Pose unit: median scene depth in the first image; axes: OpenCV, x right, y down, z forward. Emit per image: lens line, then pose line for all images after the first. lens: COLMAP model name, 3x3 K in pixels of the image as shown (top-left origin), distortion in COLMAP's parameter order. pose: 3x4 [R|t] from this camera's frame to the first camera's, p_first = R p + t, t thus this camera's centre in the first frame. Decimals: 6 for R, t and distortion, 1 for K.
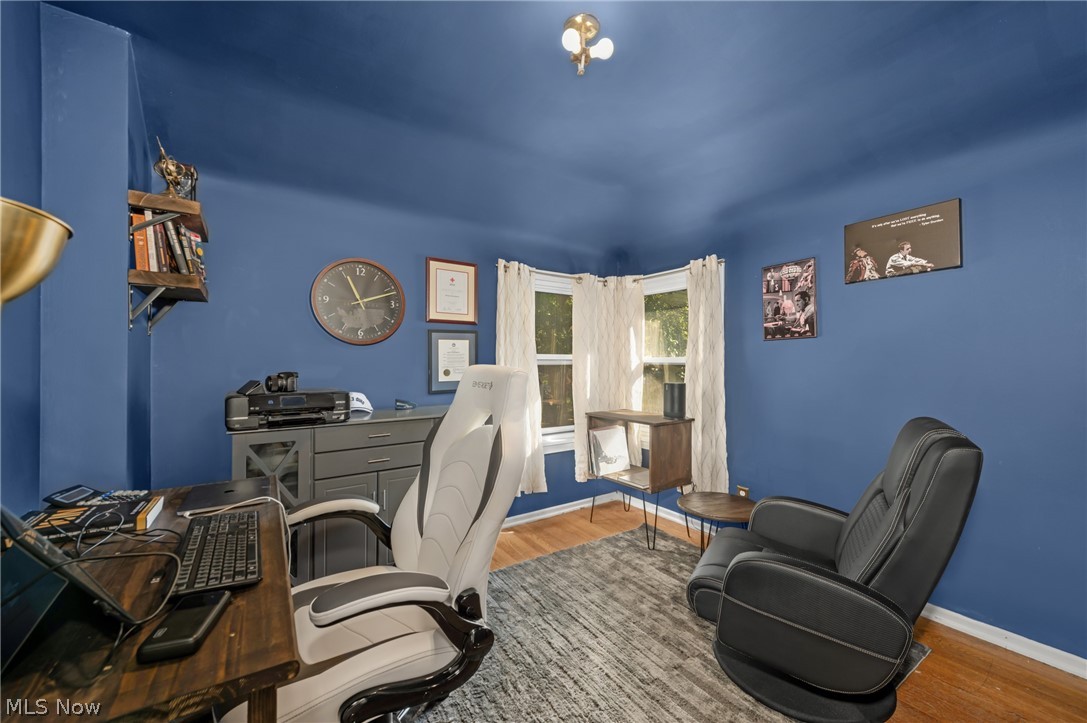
lens RADIAL K [[428.6, 0, 552.0], [0, 428.6, 360.9], [0, 0, 1]] dist [0.014336, -0.003139]
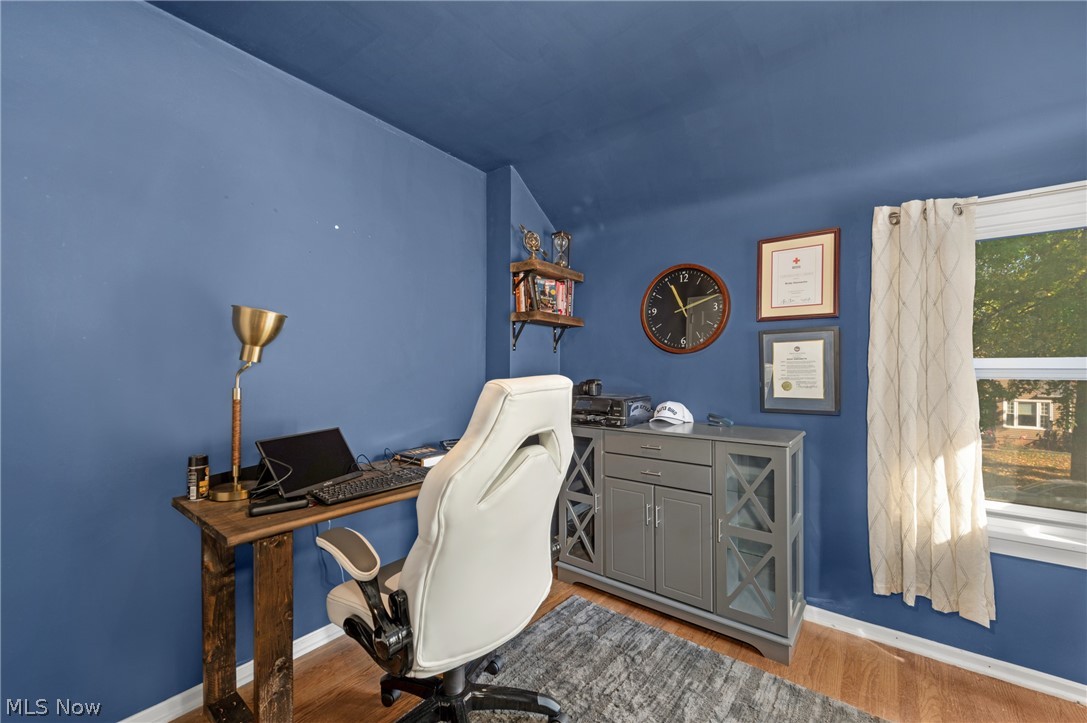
lens RADIAL K [[428.6, 0, 545.9], [0, 428.6, 366.3], [0, 0, 1]] dist [0.014336, -0.003139]
pose [[0.327181, -0.007651, -0.944931, 0.335052], [-0.004855, 0.999940, -0.009777, 0.002184], [0.944949, 0.007787, 0.327124, 0.360278]]
